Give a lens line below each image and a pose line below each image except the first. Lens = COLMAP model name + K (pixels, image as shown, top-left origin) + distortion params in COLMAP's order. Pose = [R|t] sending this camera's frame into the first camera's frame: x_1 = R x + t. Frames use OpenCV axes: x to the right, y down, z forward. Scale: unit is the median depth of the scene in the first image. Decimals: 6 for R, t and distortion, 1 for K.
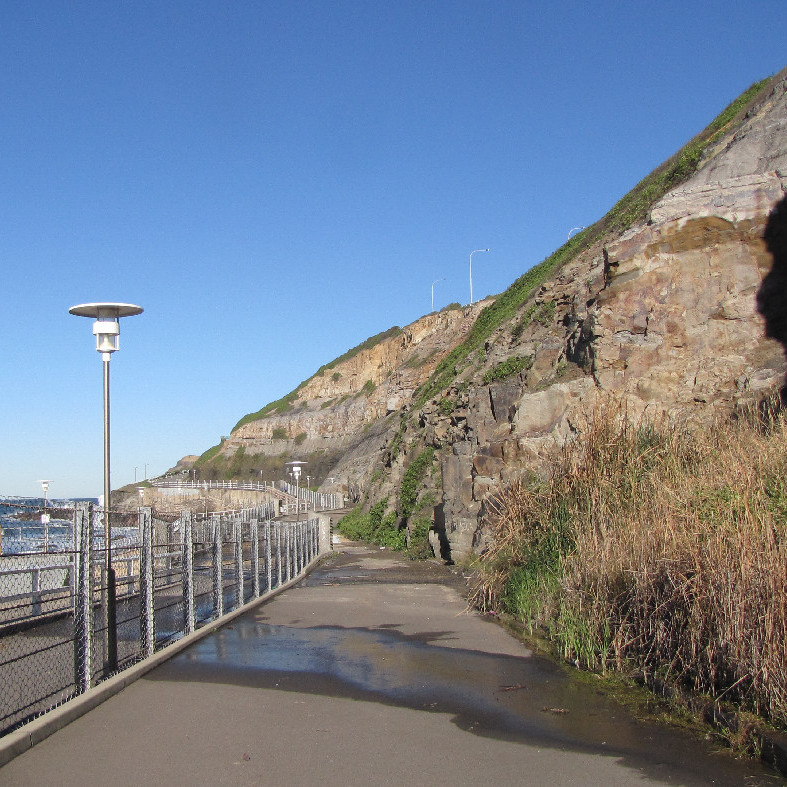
lens RADIAL K [[1373.5, 0, 393.5], [0, 1373.5, 393.5], [0, 0, 1]] dist [-0.312376, -0.042645]
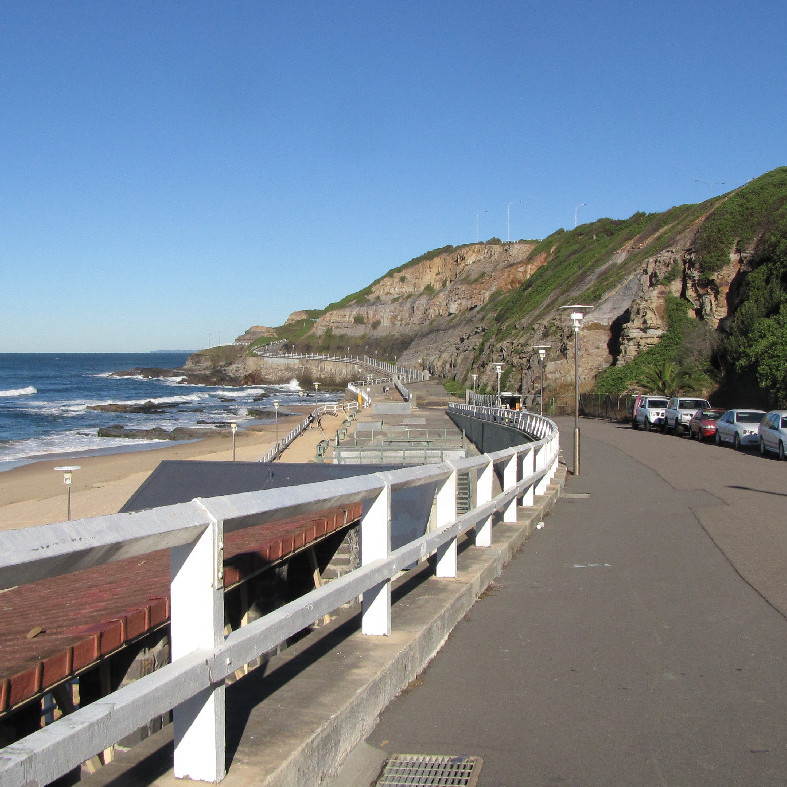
lens RADIAL K [[1373.5, 0, 393.5], [0, 1373.5, 393.5], [0, 0, 1]] dist [-0.312376, -0.042645]
pose [[0.999463, 0.032032, -0.006888, -0.038816], [-0.031177, 0.994439, 0.100597, -0.036143], [0.010072, -0.100328, 0.994903, -0.355000]]
